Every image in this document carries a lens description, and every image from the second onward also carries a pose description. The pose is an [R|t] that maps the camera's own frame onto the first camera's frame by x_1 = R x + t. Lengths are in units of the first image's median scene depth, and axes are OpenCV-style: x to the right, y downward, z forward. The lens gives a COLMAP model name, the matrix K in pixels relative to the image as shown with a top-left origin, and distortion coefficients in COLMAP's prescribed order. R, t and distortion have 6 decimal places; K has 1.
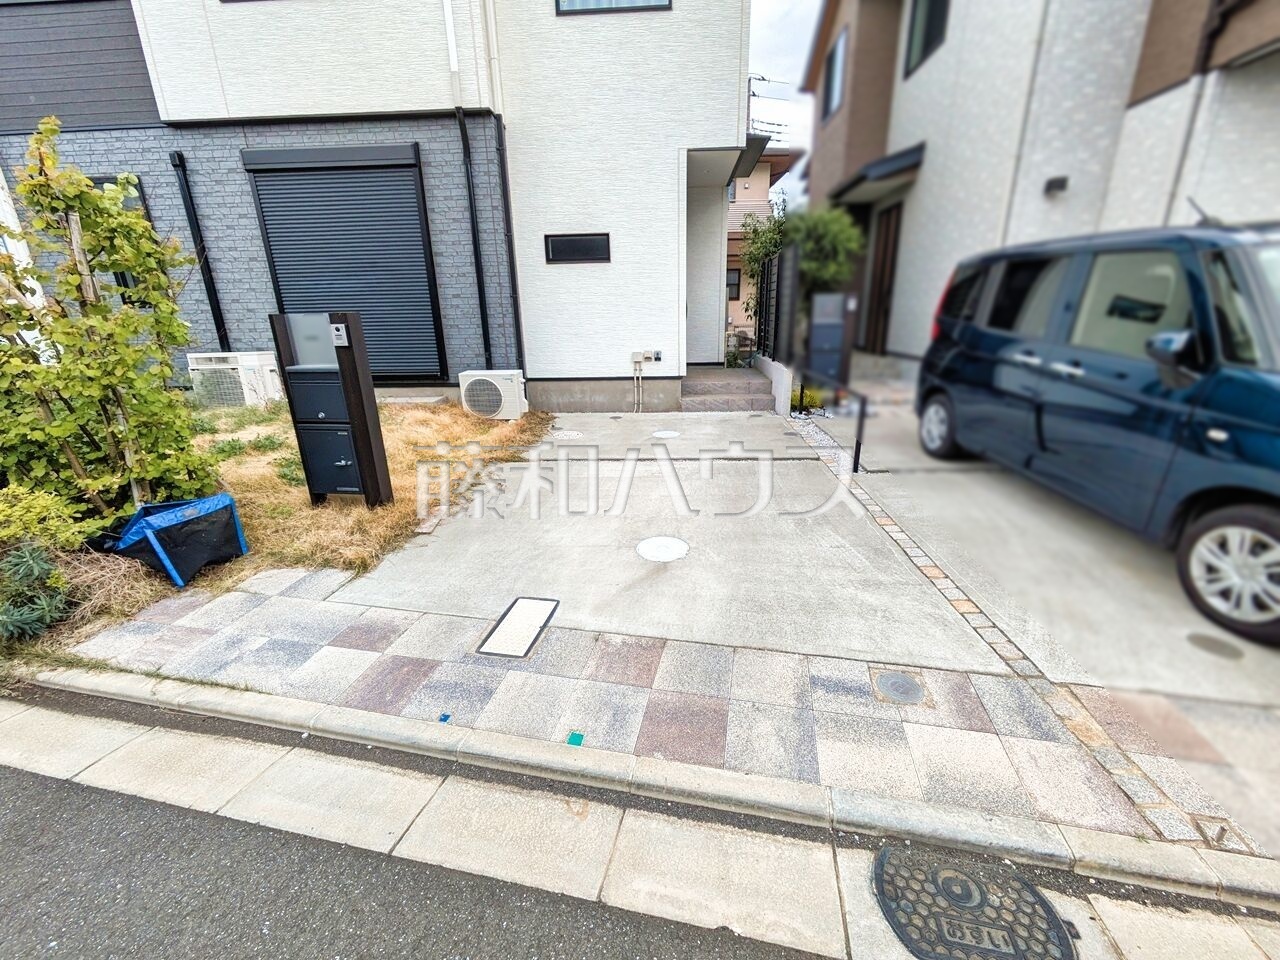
lens RADIAL K [[514.7, 0, 644.6], [0, 514.7, 479.1], [0, 0, 1]] dist [-0.000991, 0.000413]
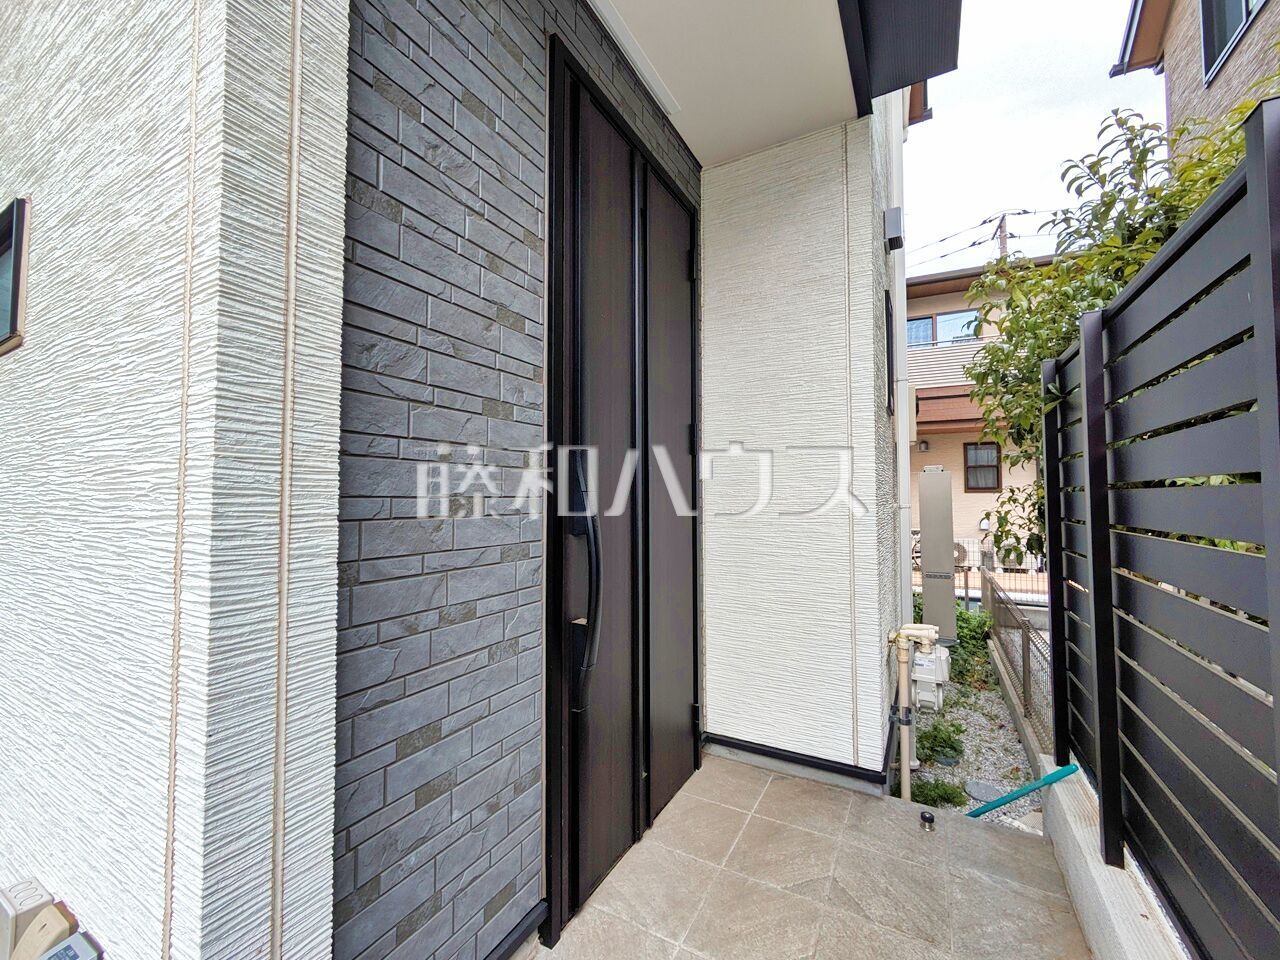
lens RADIAL K [[518.1, 0, 648.6], [0, 518.1, 476.4], [0, 0, 1]] dist [0.000619, 0.000064]
pose [[0.903015, 0.000032, -0.429610, 0.234592], [-0.146677, 0.939934, -0.308236, -0.390362], [0.403795, 0.341356, 0.848779, 1.051549]]
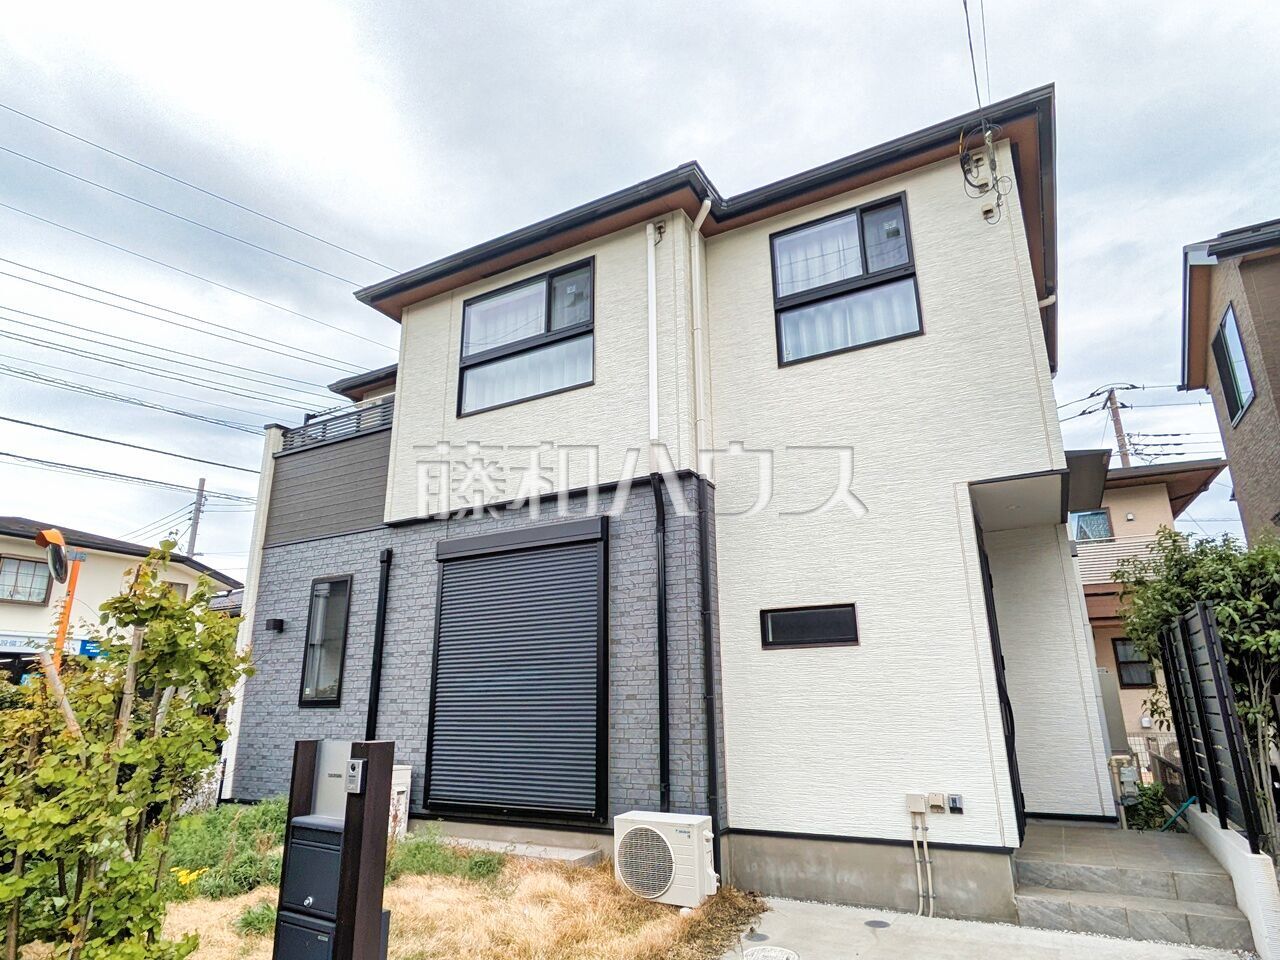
lens RADIAL K [[729.2, 0, 643.2], [0, 729.2, 499.1], [0, 0, 1]] dist [-0.001292, -0.000213]
pose [[0.899630, -0.110555, -0.422427, 0.104686], [-0.138965, 0.844630, -0.517000, -0.078024], [0.413951, 0.523811, 0.744491, 0.137034]]
